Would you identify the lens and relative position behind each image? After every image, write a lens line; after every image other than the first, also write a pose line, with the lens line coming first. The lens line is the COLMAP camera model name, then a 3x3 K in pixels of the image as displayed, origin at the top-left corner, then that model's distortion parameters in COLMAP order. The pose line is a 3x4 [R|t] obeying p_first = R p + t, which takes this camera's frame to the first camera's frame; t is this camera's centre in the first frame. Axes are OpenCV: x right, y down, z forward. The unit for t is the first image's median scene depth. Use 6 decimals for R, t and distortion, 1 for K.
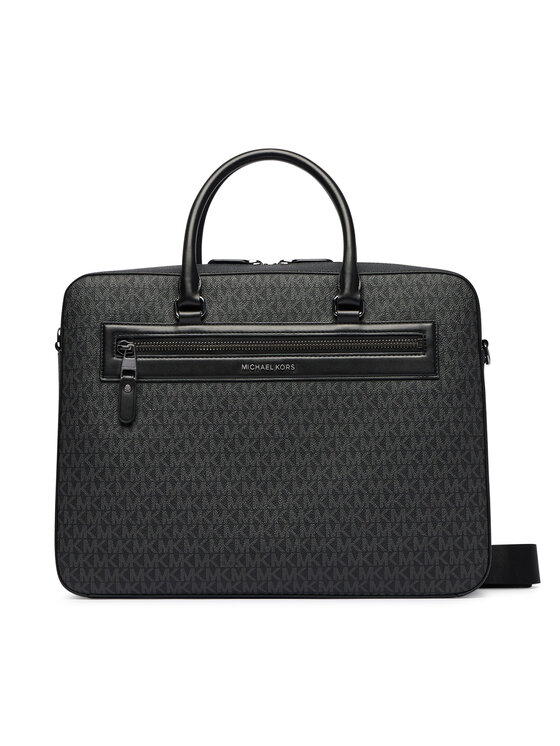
lens RADIAL K [[1236.8, 0, 280.0], [0, 1236.8, 373.0], [0, 0, 1]] dist [0.019669, 0.048046]
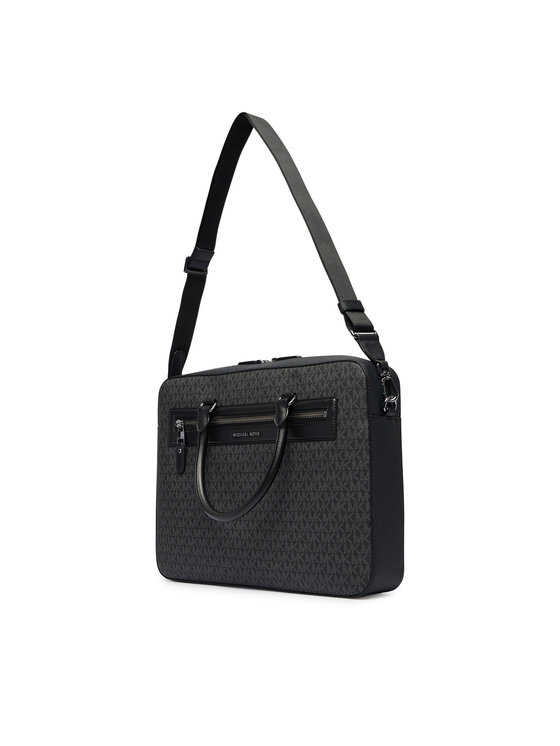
lens RADIAL K [[1236.8, 0, 280.0], [0, 1236.8, 373.0], [0, 0, 1]] dist [0.019669, 0.048046]
pose [[0.719900, -0.058963, -0.691569, 0.322469], [0.039451, 0.998250, -0.044043, -0.003346], [0.692956, 0.004423, 0.720966, -0.012960]]
